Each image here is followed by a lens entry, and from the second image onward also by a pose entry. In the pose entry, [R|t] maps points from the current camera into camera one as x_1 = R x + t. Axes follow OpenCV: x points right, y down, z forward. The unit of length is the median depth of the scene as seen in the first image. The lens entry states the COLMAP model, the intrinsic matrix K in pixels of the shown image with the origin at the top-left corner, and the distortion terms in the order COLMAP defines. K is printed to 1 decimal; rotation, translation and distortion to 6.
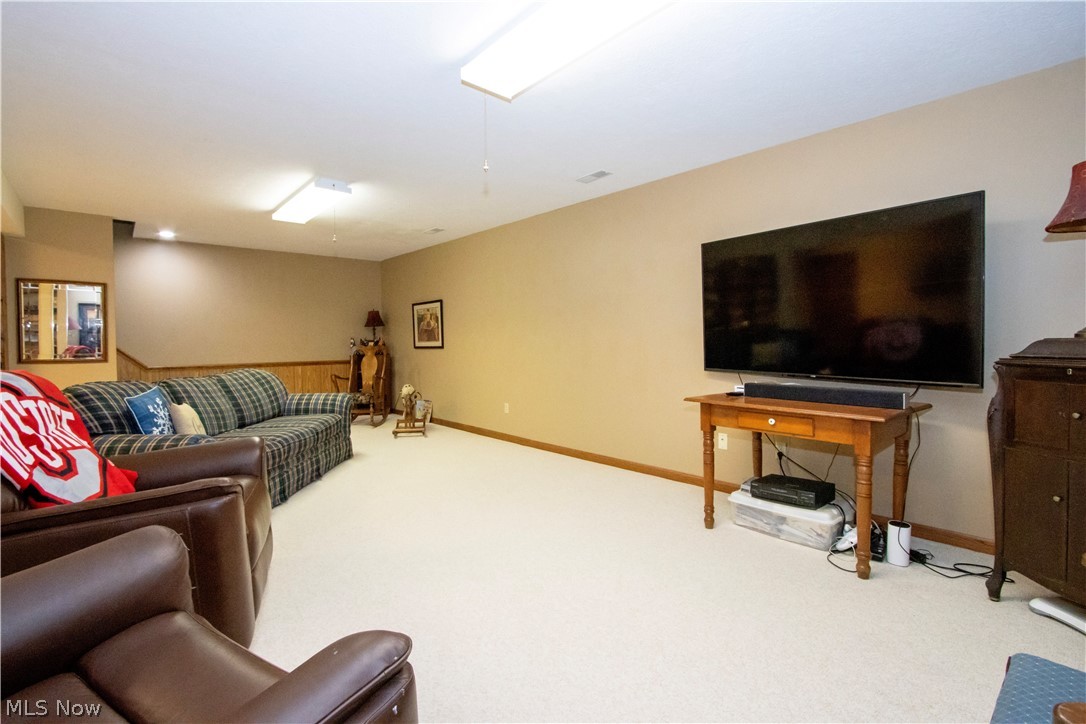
lens RADIAL K [[498.8, 0, 537.8], [0, 498.8, 356.9], [0, 0, 1]] dist [-0.017614, 0.003483]
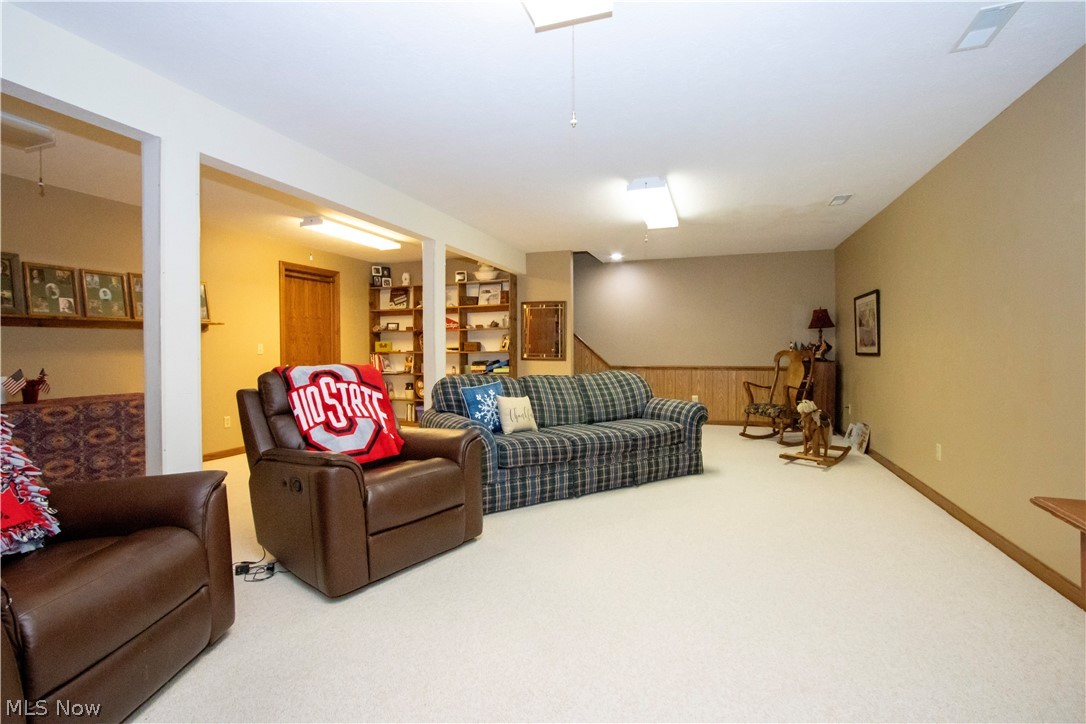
lens RADIAL K [[498.8, 0, 543.5], [0, 498.8, 356.7], [0, 0, 1]] dist [-0.017614, 0.003483]
pose [[0.503581, 0.023239, -0.863635, 0.290883], [-0.028610, 0.999538, 0.010214, -0.013957], [0.863474, 0.019565, 0.504014, 0.313549]]
